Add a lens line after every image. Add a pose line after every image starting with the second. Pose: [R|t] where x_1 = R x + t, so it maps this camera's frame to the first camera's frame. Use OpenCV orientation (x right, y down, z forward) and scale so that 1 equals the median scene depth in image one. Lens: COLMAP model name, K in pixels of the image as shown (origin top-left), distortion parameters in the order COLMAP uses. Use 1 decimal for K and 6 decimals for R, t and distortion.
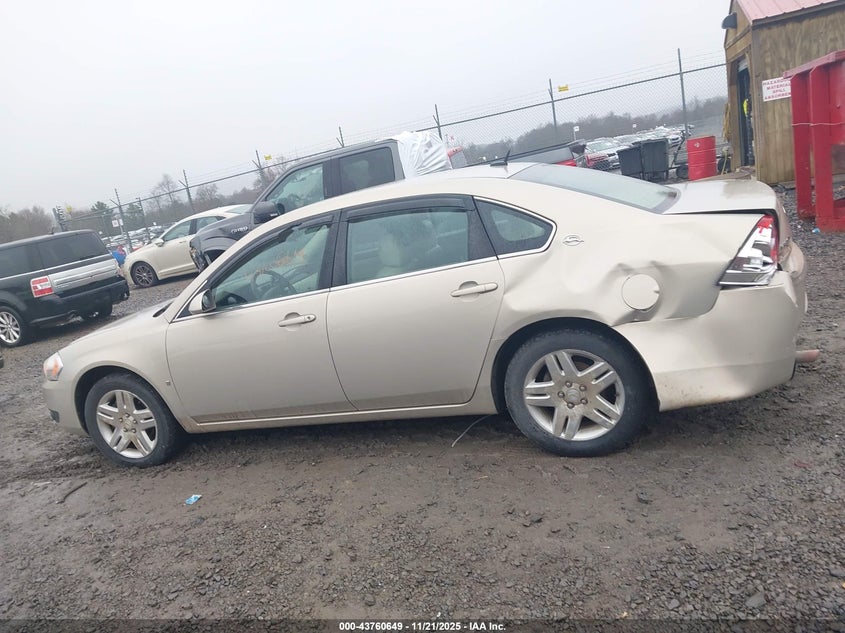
lens RADIAL K [[629.6, 0, 422.5], [0, 629.6, 316.5], [0, 0, 1]] dist [-0.000224, -0.003608]
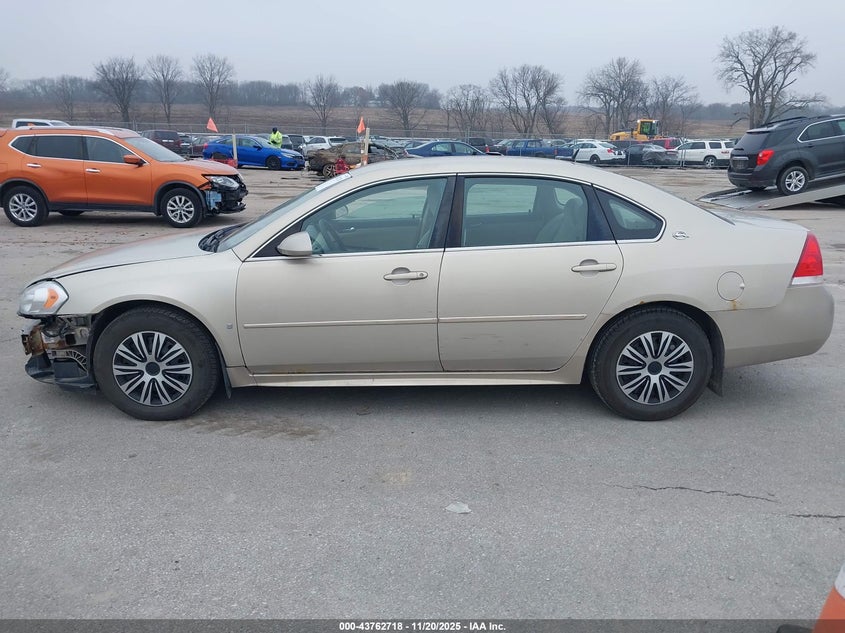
lens RADIAL K [[629.6, 0, 422.5], [0, 629.6, 316.5], [0, 0, 1]] dist [-0.000224, -0.003608]
pose [[0.925696, 0.109816, 0.361976, -0.558528], [-0.105950, 0.993901, -0.030578, 0.103083], [-0.363127, -0.010045, 0.931686, 0.074695]]
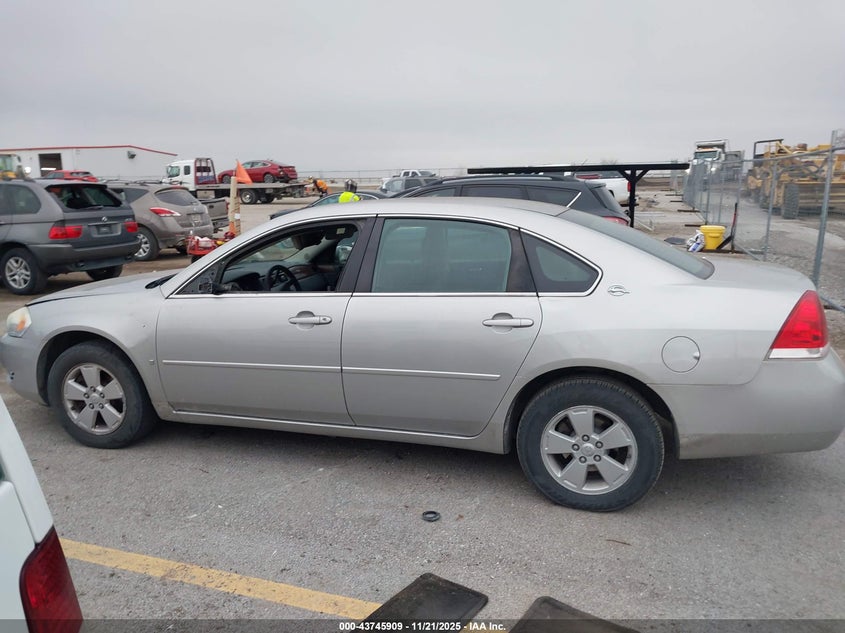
lens RADIAL K [[629.6, 0, 422.5], [0, 629.6, 316.5], [0, 0, 1]] dist [-0.000224, -0.003608]
pose [[0.978778, 0.182629, 0.092956, -0.131554], [-0.178390, 0.982580, -0.052098, 0.021291], [-0.100851, 0.034410, 0.994306, 0.049428]]
